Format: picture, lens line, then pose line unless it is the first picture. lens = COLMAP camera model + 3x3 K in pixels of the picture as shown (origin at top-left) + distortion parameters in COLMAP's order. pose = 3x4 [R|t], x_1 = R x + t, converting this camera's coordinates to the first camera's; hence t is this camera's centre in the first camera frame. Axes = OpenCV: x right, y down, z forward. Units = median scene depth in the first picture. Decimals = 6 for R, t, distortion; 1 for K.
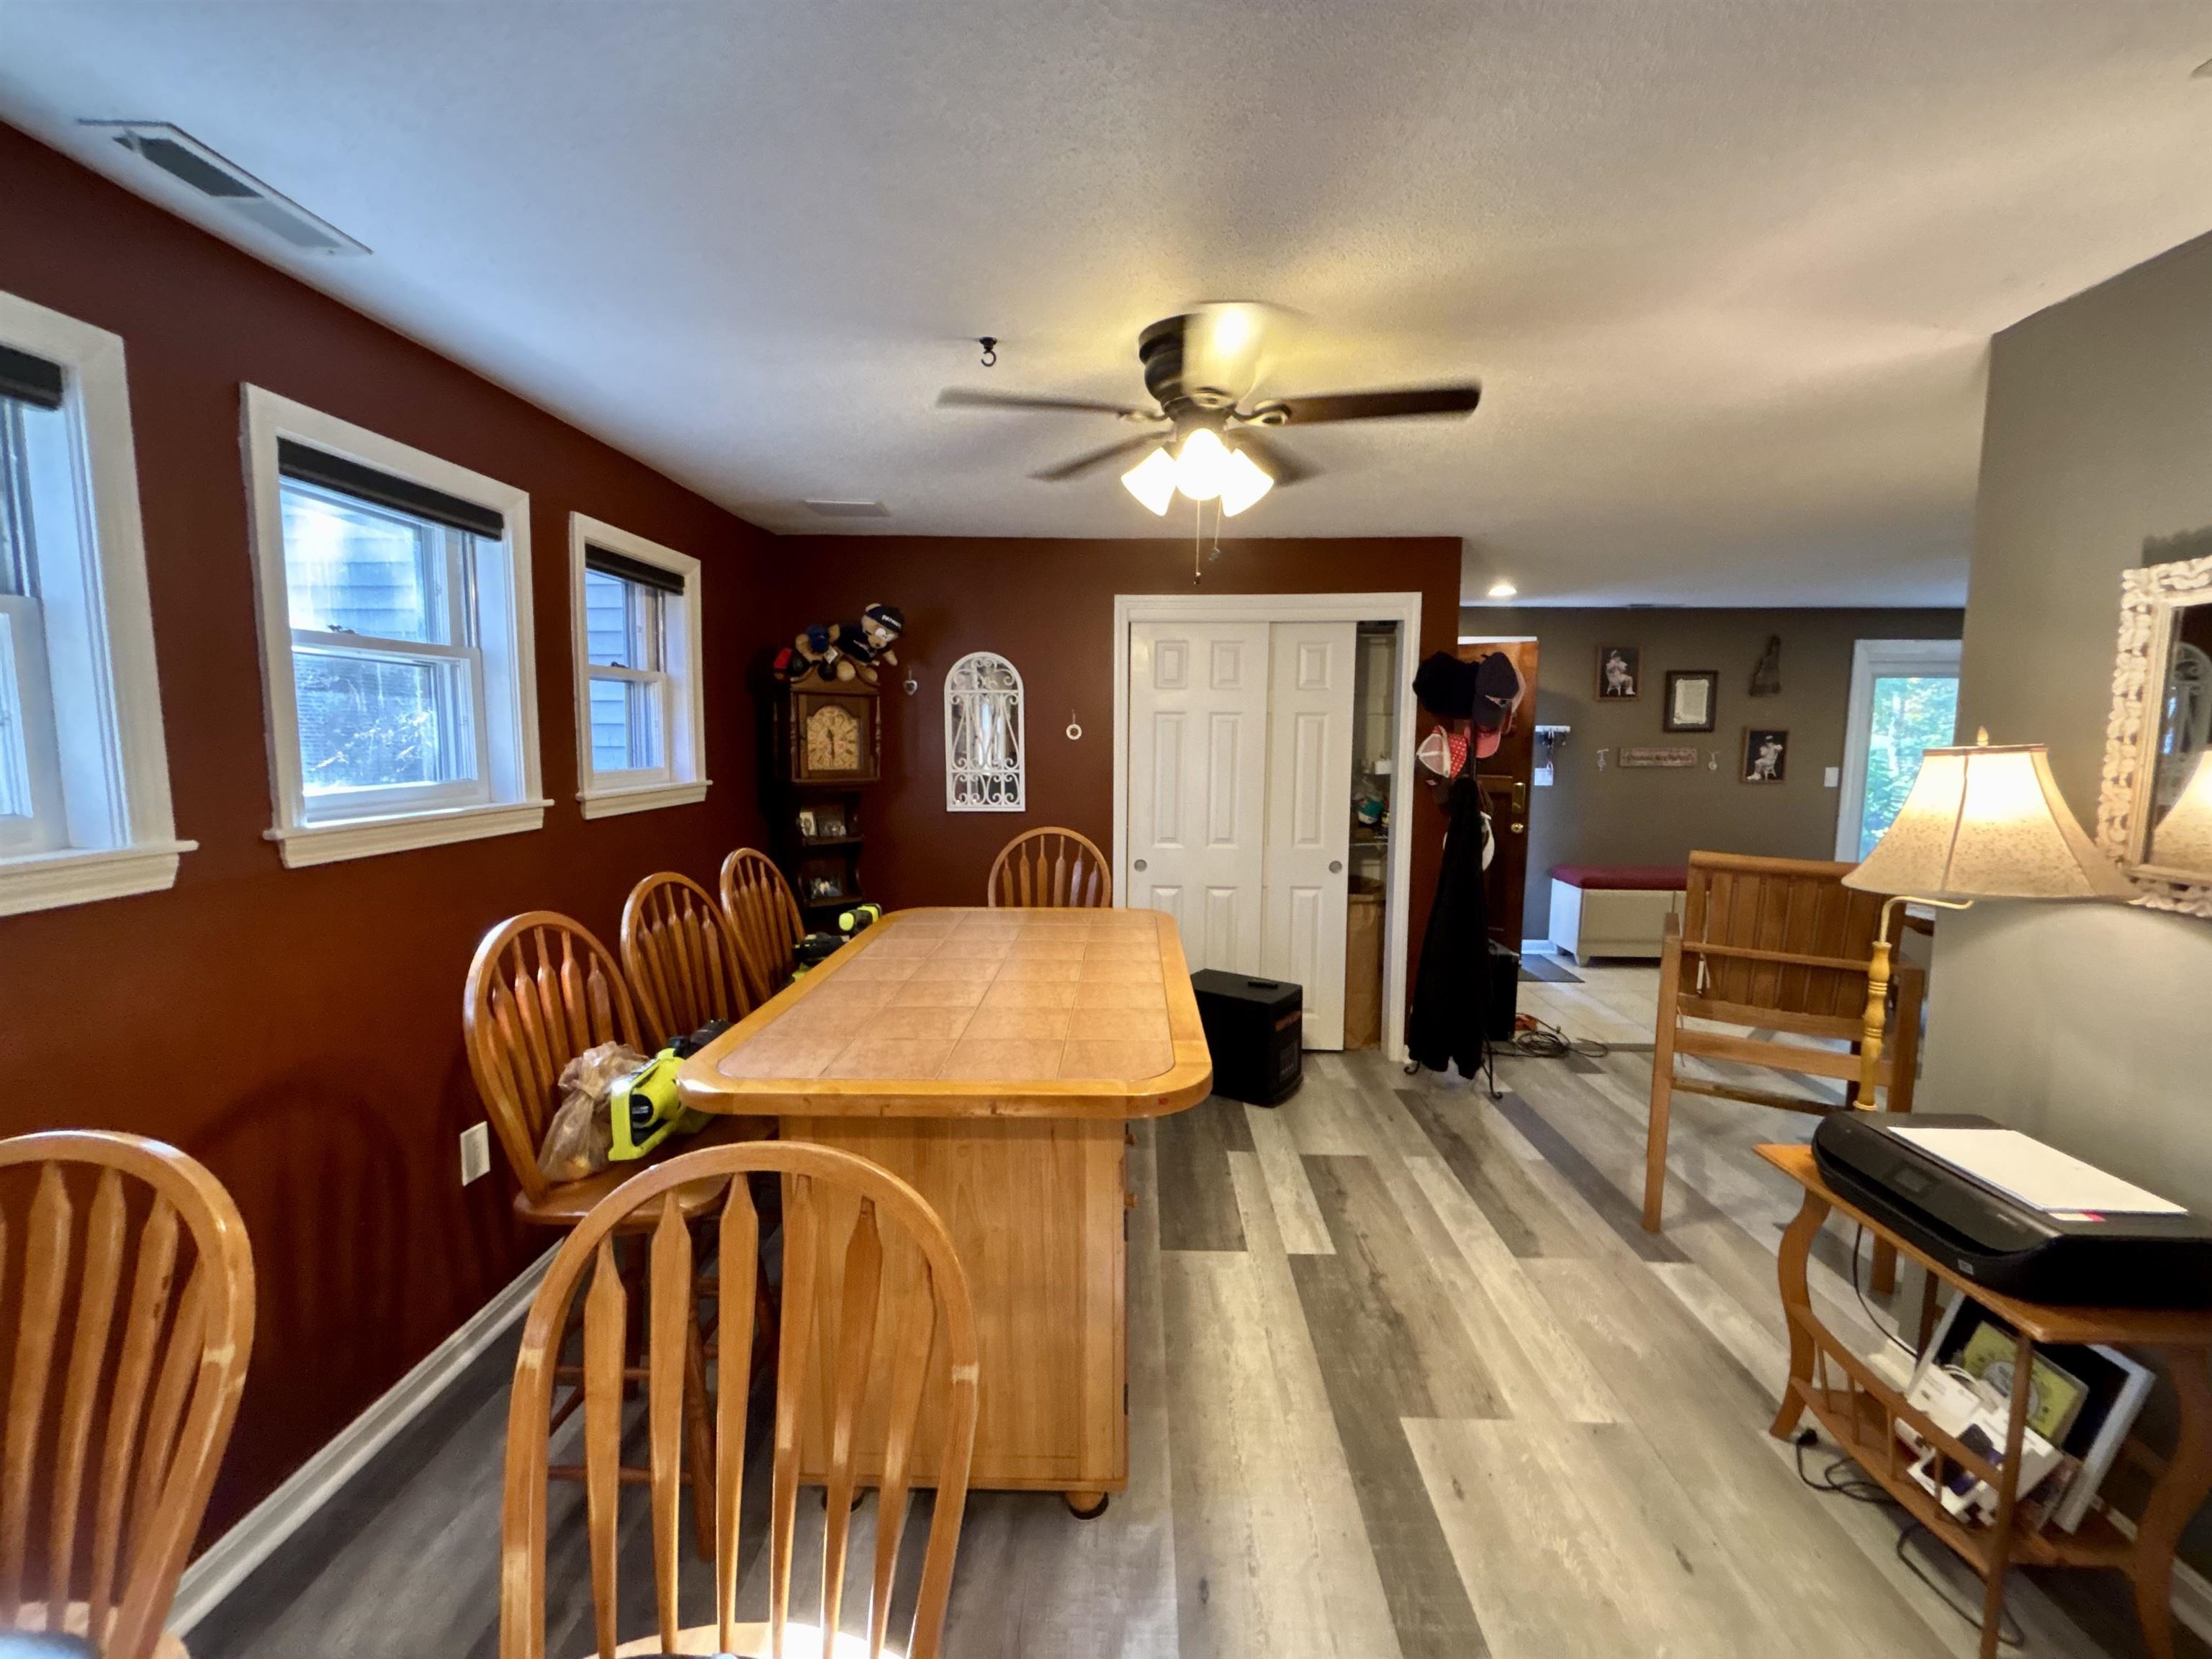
lens RADIAL K [[890.8, 0, 1111.9], [0, 890.8, 817.5], [0, 0, 1]] dist [-0.000983, -0.000611]
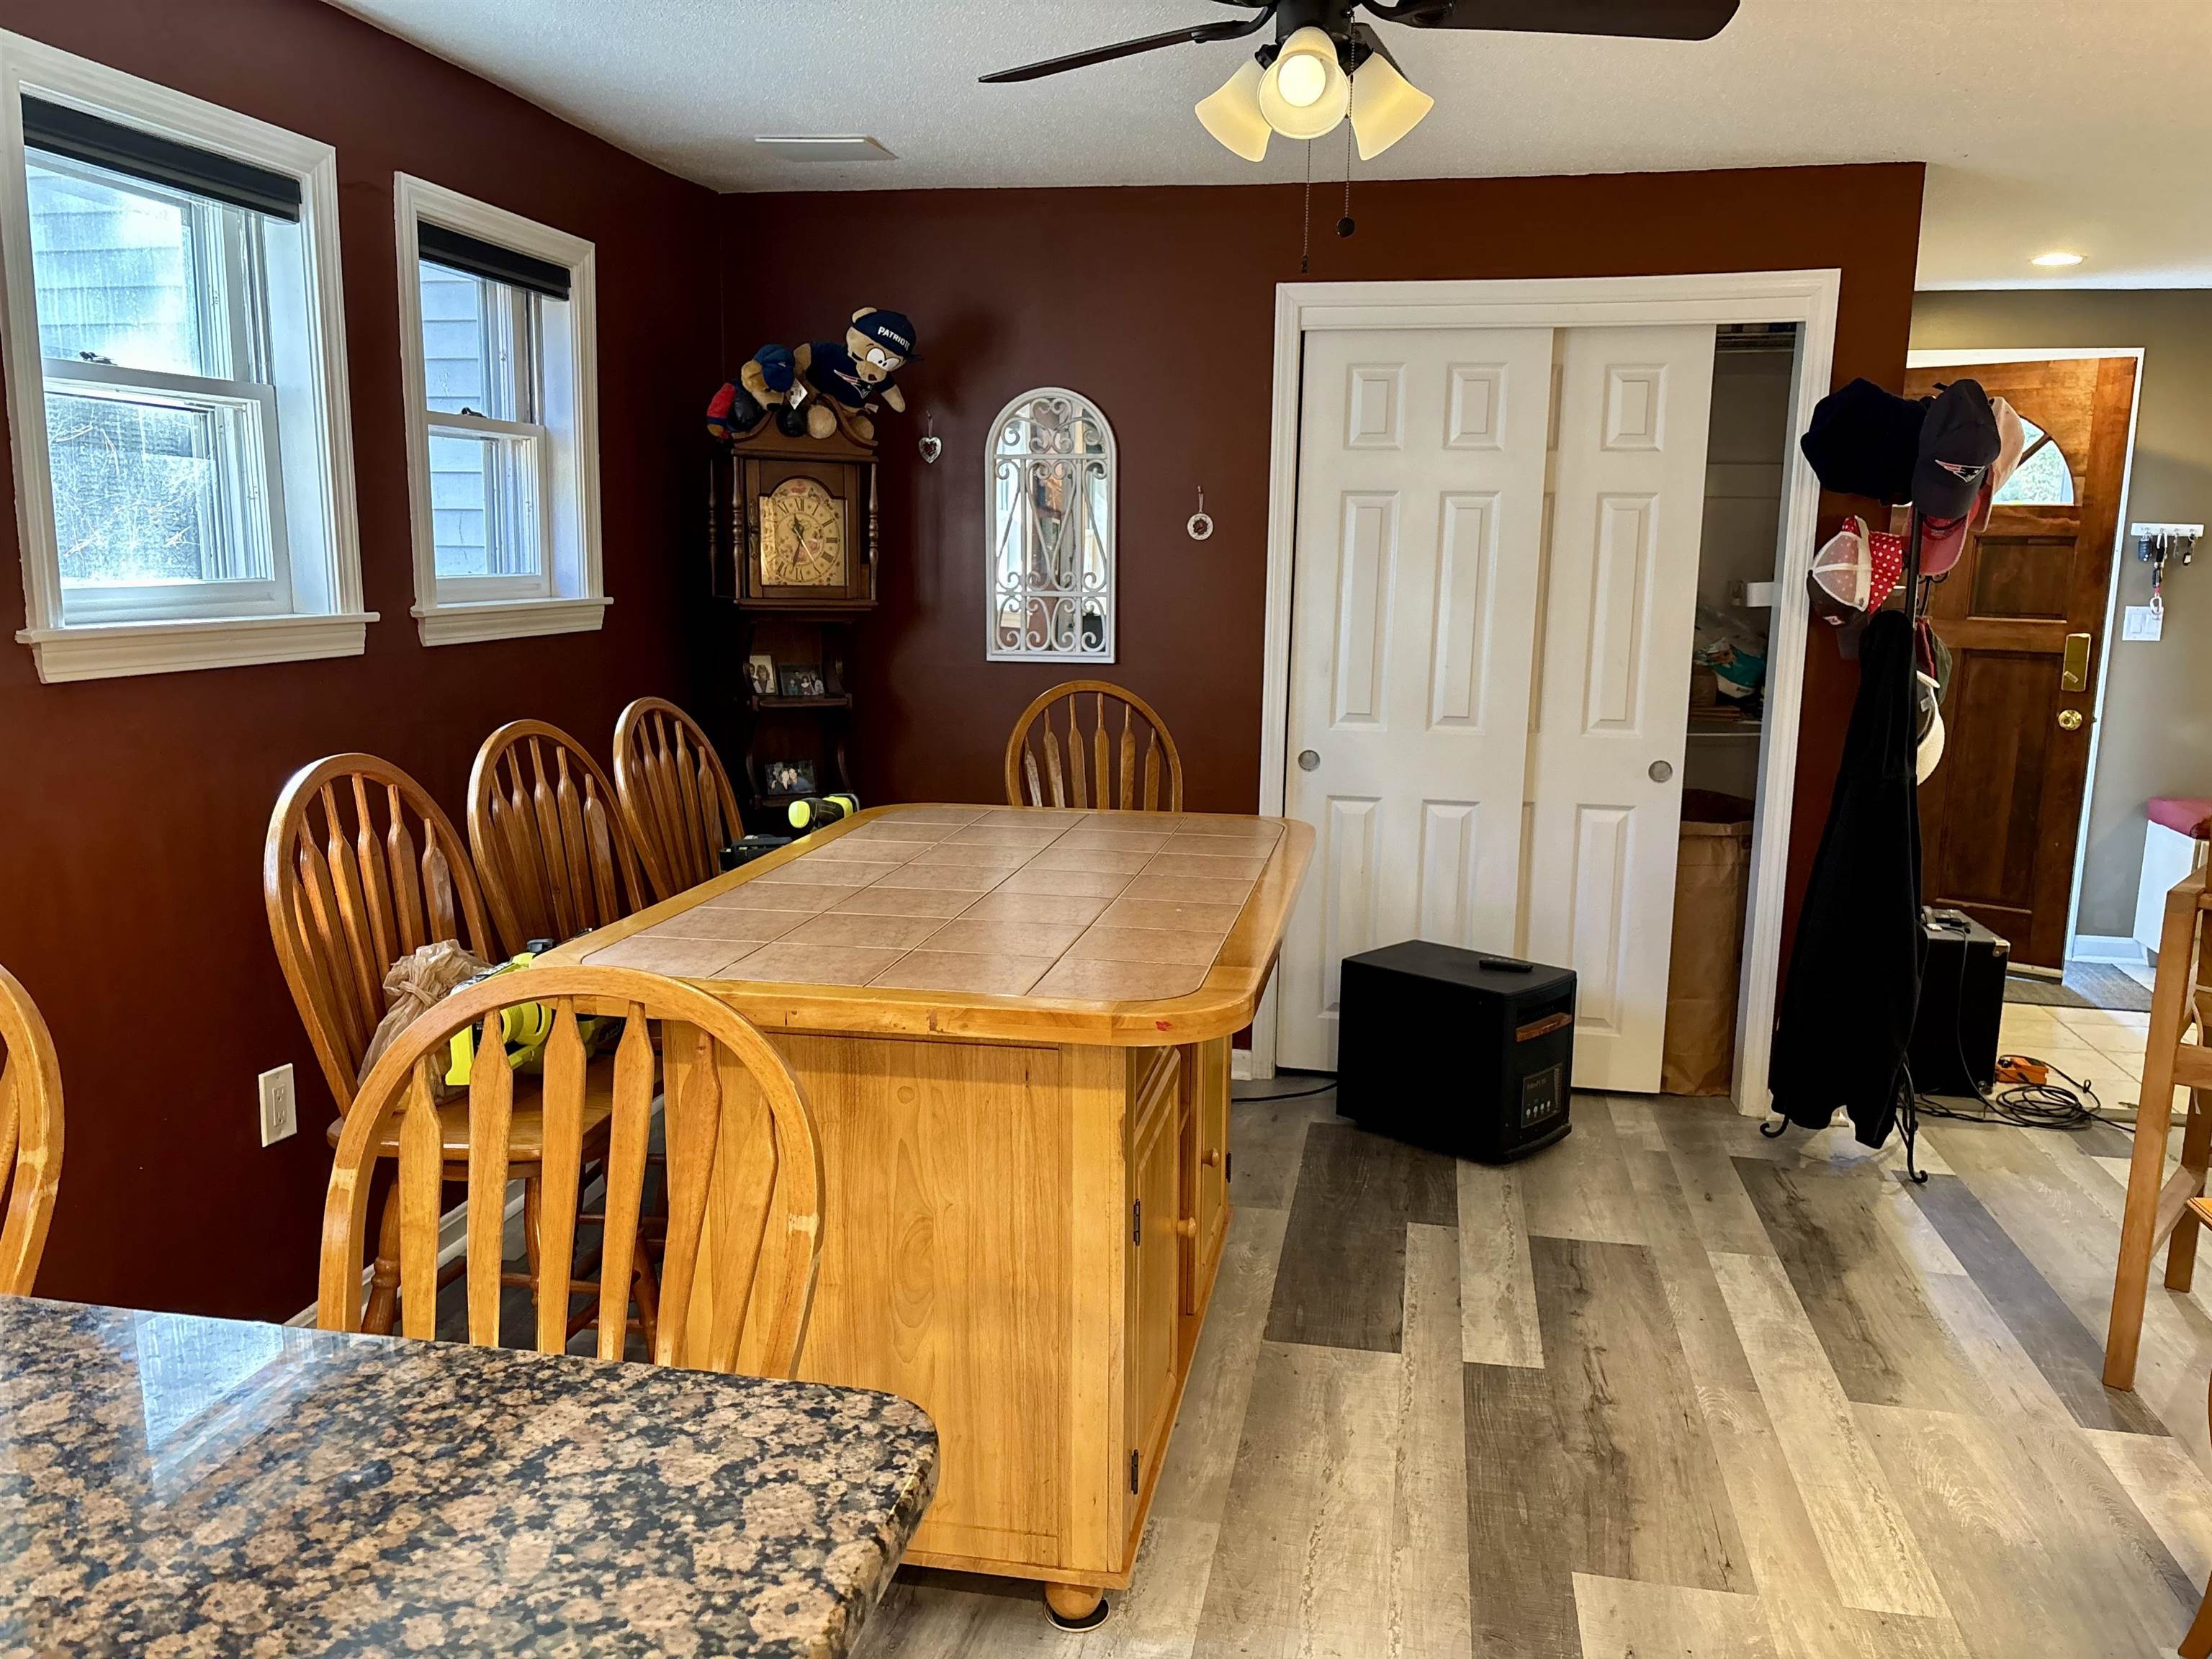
lens RADIAL K [[1681.9, 0, 1101.4], [0, 1681.9, 836.3], [0, 0, 1]] dist [0.031013, -0.028698]
pose [[0.986392, 0.034909, -0.160659, 0.100601], [-0.022878, 0.996835, 0.076138, 0.031009], [0.162809, -0.071426, 0.984069, -0.146929]]
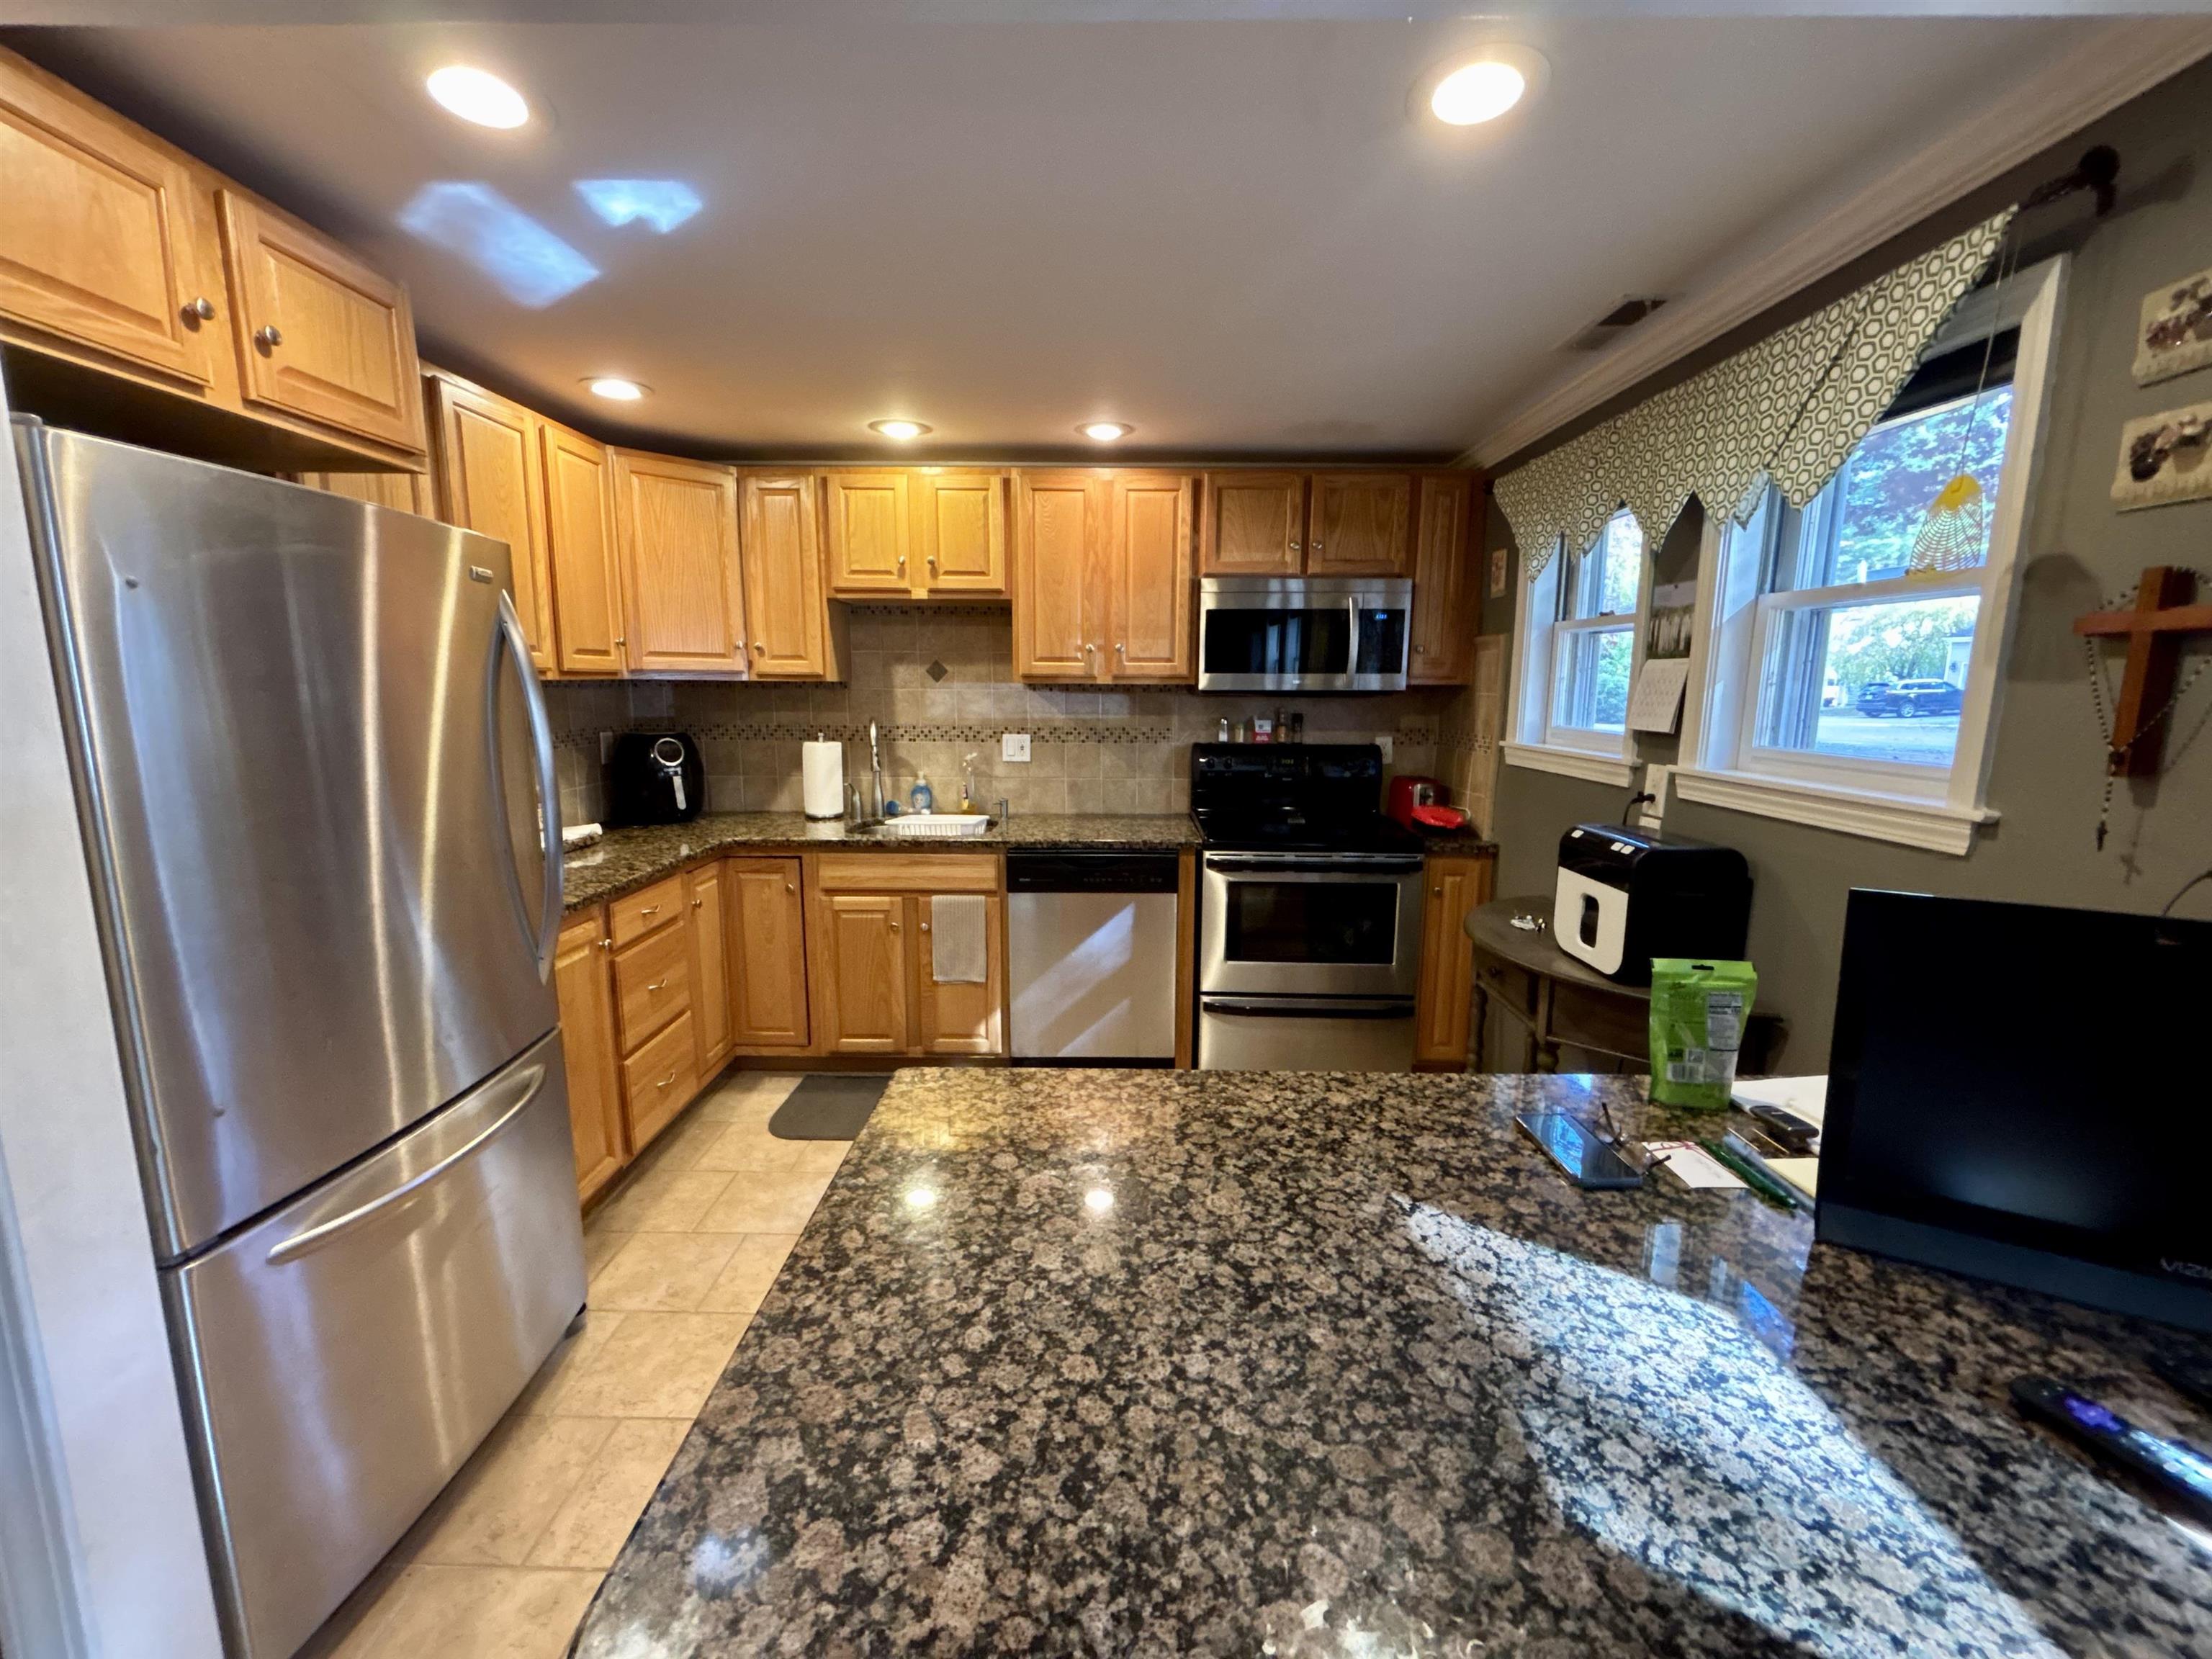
lens RADIAL K [[890.8, 0, 1105.6], [0, 890.8, 820.1], [0, 0, 1]] dist [-0.000983, -0.000611]
pose [[-0.999595, -0.009581, -0.026790, -0.170597], [-0.015833, 0.969649, 0.243989, -0.057210], [0.023640, 0.244315, -0.969408, 0.523524]]
